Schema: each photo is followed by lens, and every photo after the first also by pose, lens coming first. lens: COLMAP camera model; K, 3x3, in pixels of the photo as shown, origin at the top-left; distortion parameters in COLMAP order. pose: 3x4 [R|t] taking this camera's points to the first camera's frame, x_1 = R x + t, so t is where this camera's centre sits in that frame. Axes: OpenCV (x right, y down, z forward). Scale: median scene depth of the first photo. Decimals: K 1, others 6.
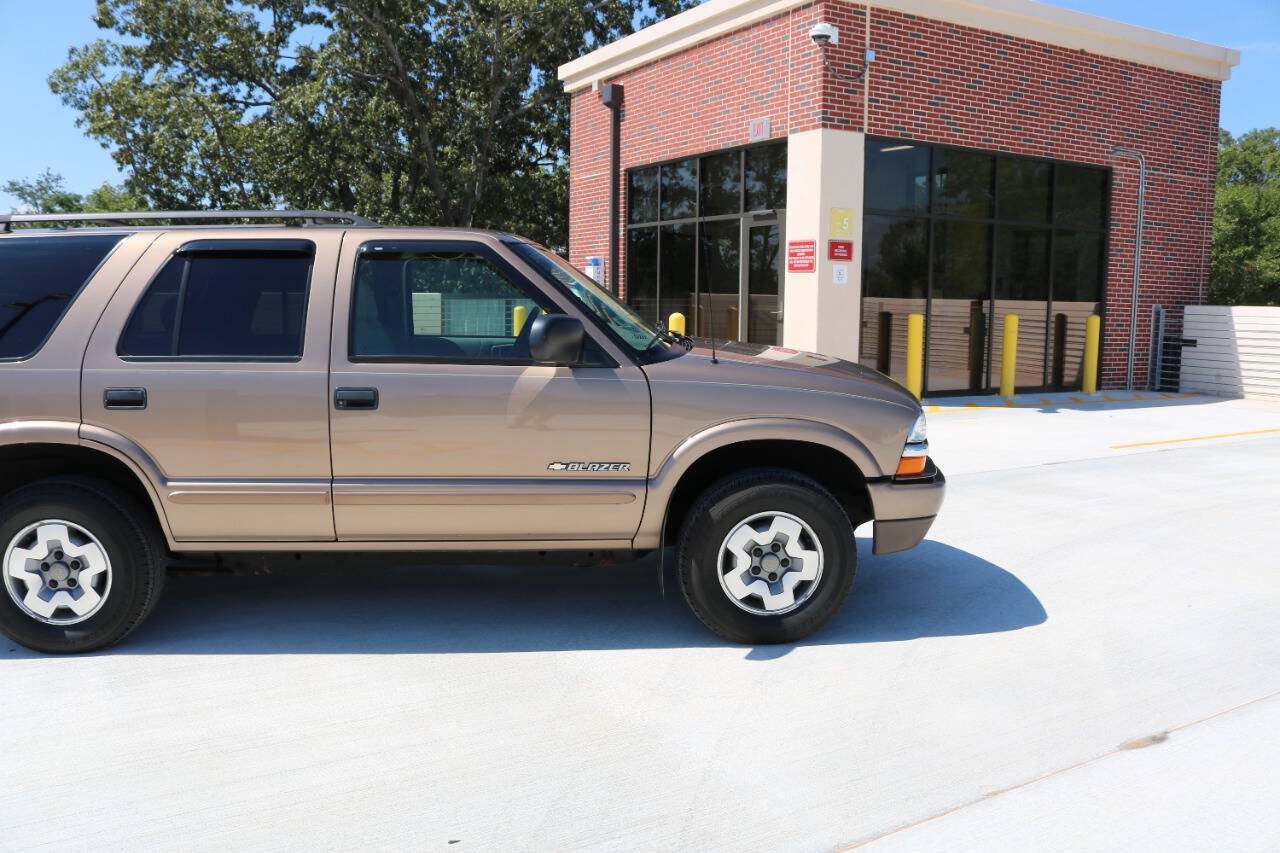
lens RADIAL K [[1055.4, 0, 644.2], [0, 1055.4, 426.7], [0, 0, 1]] dist [-0.163061, 0.129494]
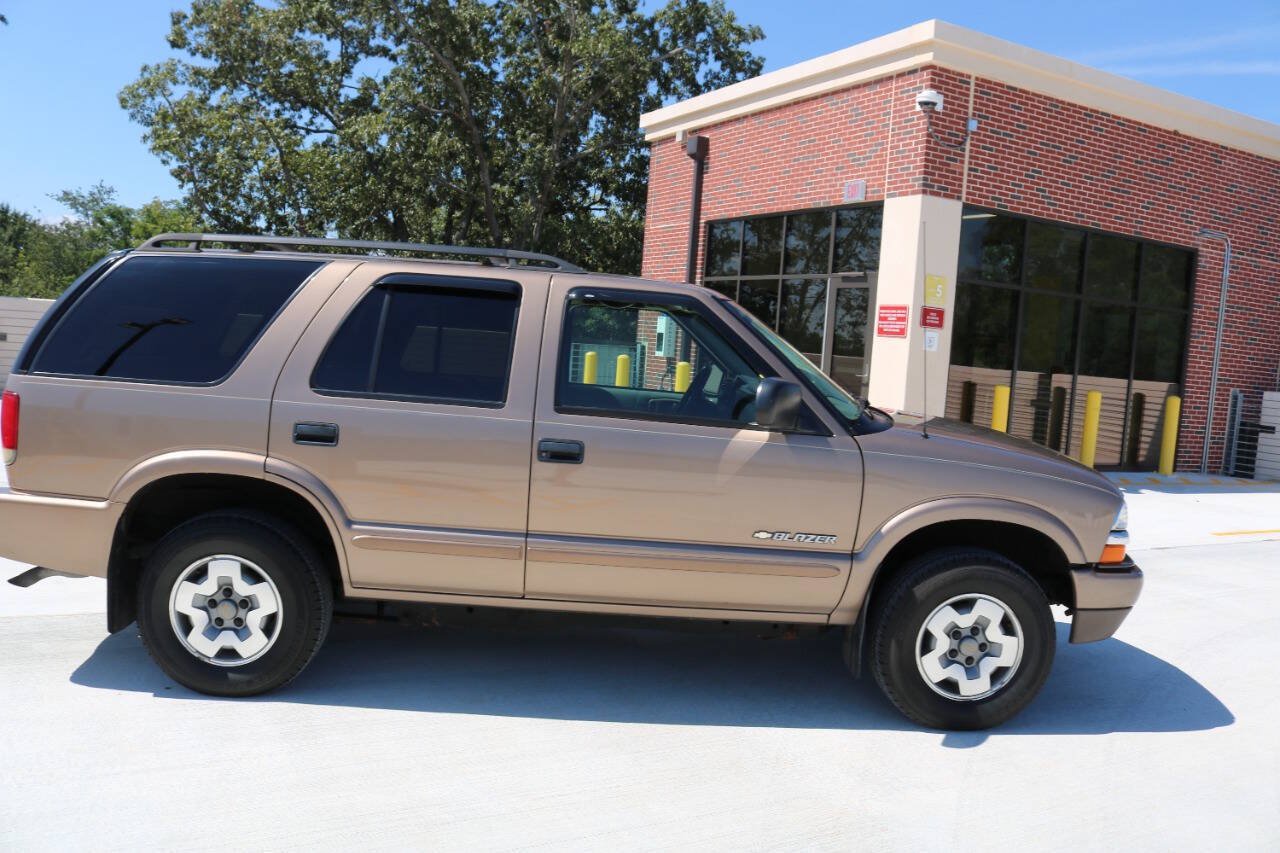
lens RADIAL K [[1055.4, 0, 643.1], [0, 1055.4, 419.1], [0, 0, 1]] dist [-0.163061, 0.129494]
pose [[0.997739, 0.064400, -0.019201, -0.061683], [-0.065305, 0.996565, -0.050923, -0.003910], [0.015855, 0.052062, 0.998518, 0.012134]]
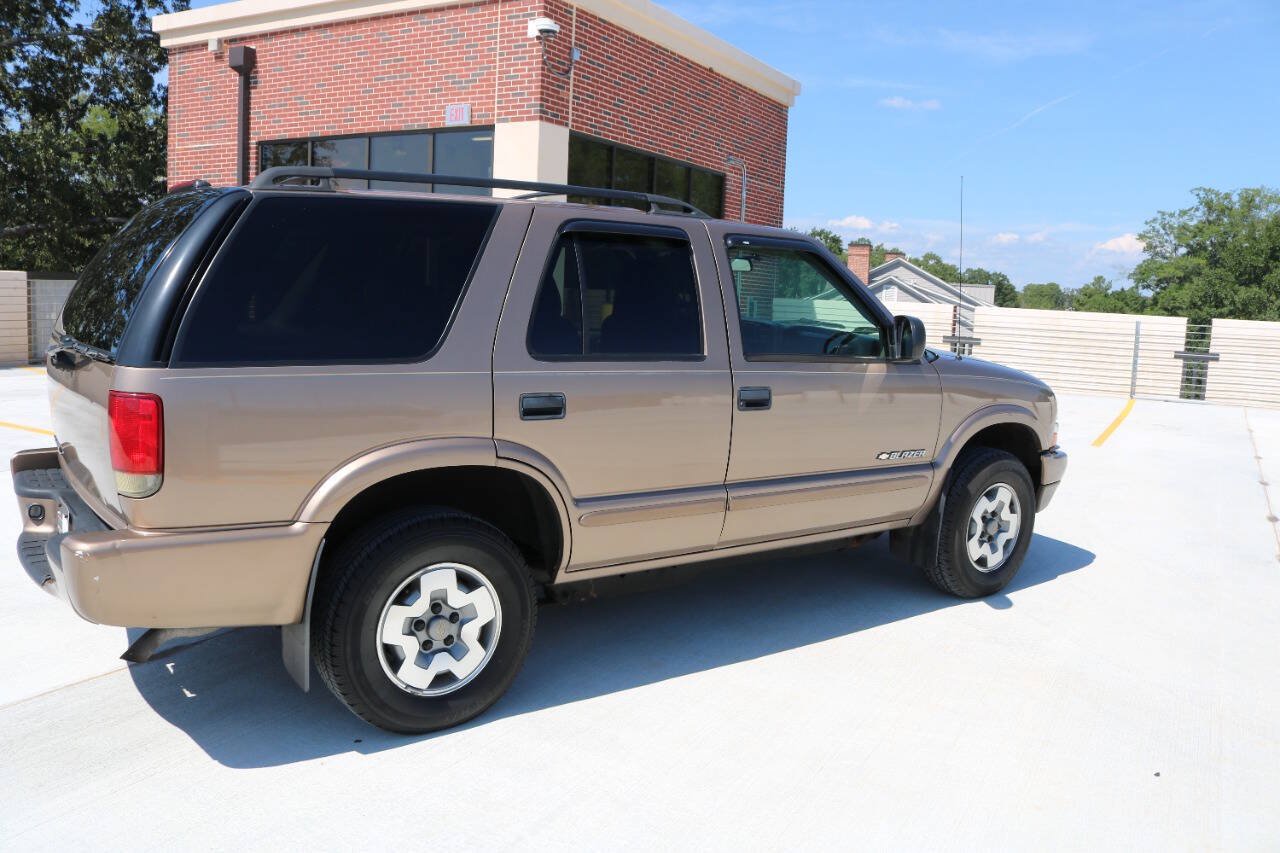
lens RADIAL K [[1055.4, 0, 639.7], [0, 1055.4, 434.1], [0, 0, 1]] dist [-0.163061, 0.129494]
pose [[0.847194, -0.048349, 0.529079, -0.294542], [0.036238, 0.998790, 0.033245, -0.010126], [-0.530047, -0.008992, 0.847921, 0.077110]]
